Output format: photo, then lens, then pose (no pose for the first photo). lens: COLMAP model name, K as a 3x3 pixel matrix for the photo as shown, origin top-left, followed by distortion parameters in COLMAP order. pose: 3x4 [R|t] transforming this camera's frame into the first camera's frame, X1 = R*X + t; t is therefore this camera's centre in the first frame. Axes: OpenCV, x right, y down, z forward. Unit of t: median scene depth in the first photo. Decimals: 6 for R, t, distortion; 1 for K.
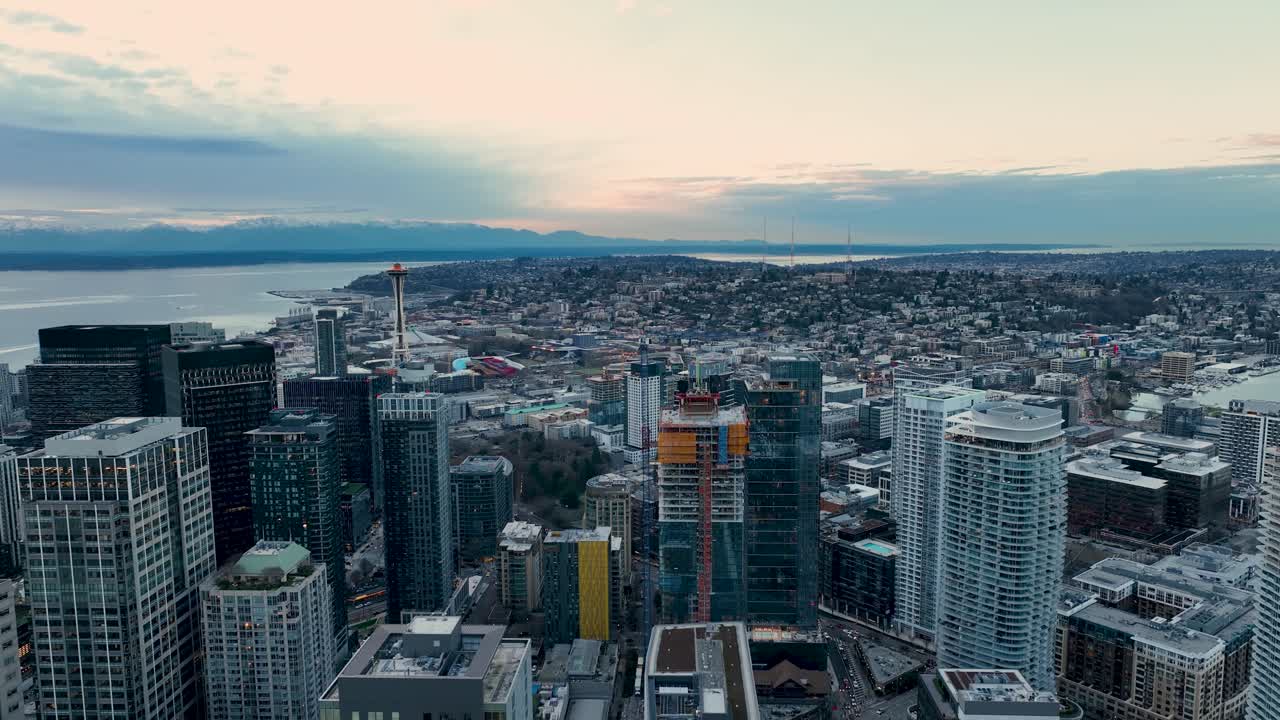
lens RADIAL K [[896.8, 0, 644.6], [0, 896.8, 359.9], [0, 0, 1]] dist [-0.001578, 0.009104]
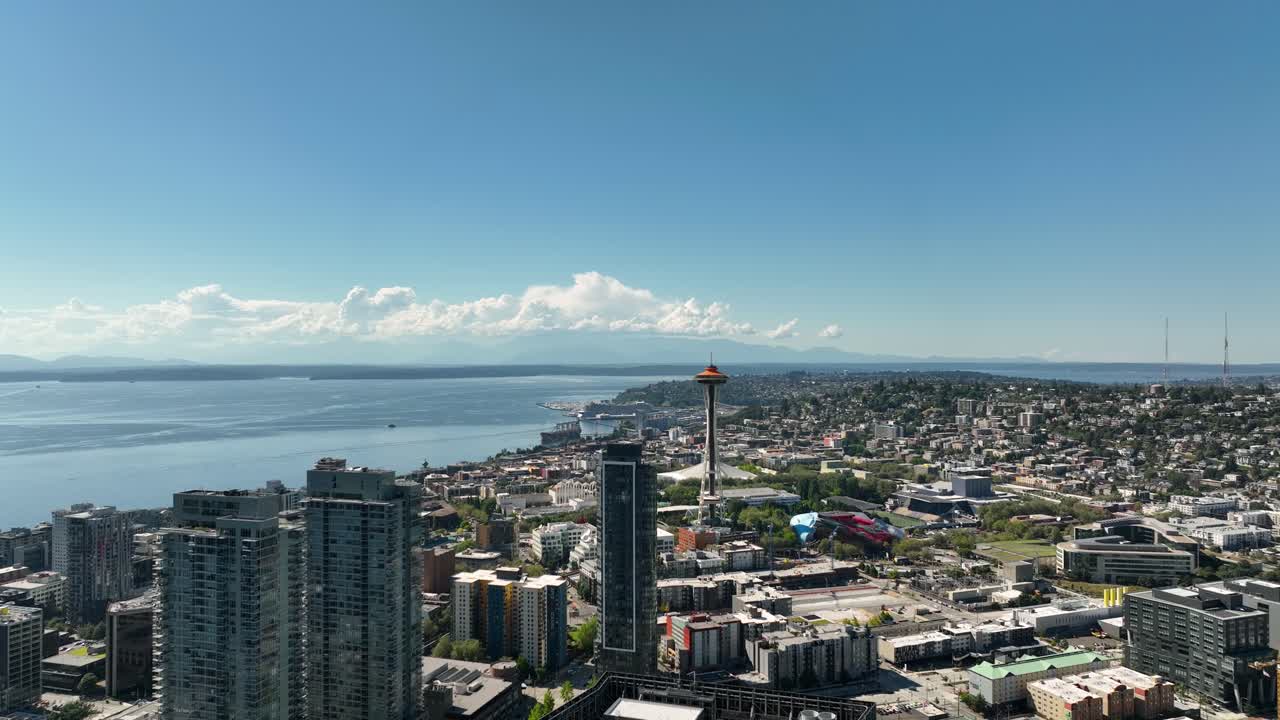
lens RADIAL K [[896.8, 0, 639.3], [0, 896.8, 361.2], [0, 0, 1]] dist [-0.001578, 0.009104]
pose [[0.958220, 0.002723, -0.286020, -0.095617], [-0.038575, 0.992049, -0.119791, -0.021125], [0.283420, 0.125819, 0.950706, 0.236358]]
